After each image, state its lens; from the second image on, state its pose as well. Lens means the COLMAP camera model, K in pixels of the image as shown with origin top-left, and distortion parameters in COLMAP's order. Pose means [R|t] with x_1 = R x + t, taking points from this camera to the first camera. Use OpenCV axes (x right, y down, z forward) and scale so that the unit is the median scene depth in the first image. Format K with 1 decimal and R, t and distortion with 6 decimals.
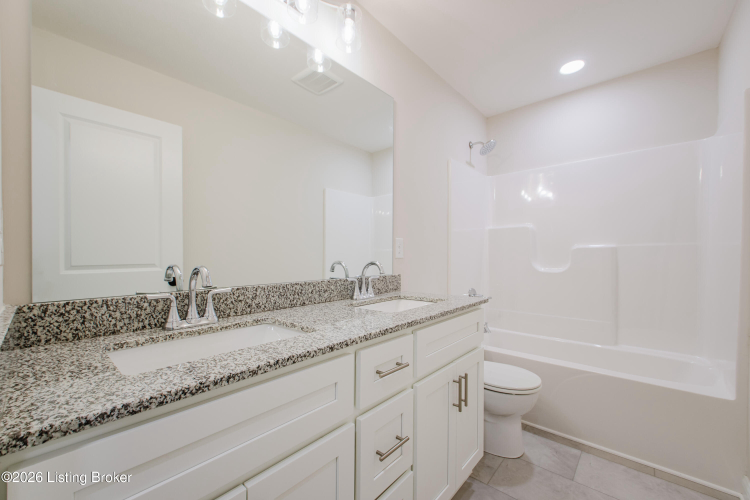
lens RADIAL K [[304.6, 0, 364.9], [0, 304.6, 263.0], [0, 0, 1]] dist [0.024478, -0.000219]
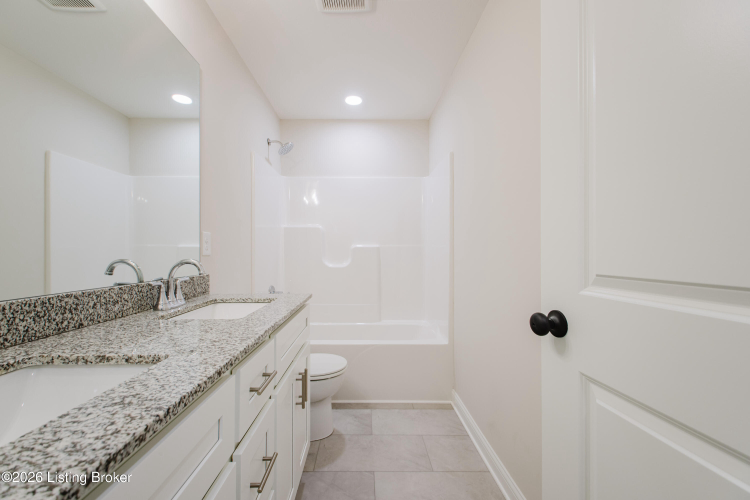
lens RADIAL K [[310.0, 0, 358.5], [0, 310.0, 256.4], [0, 0, 1]] dist [0.021316, -0.000353]
pose [[0.751525, -0.002577, 0.659700, -0.184924], [0.010370, 0.999915, -0.007908, -0.002265], [-0.659623, 0.012784, 0.751488, 0.090093]]
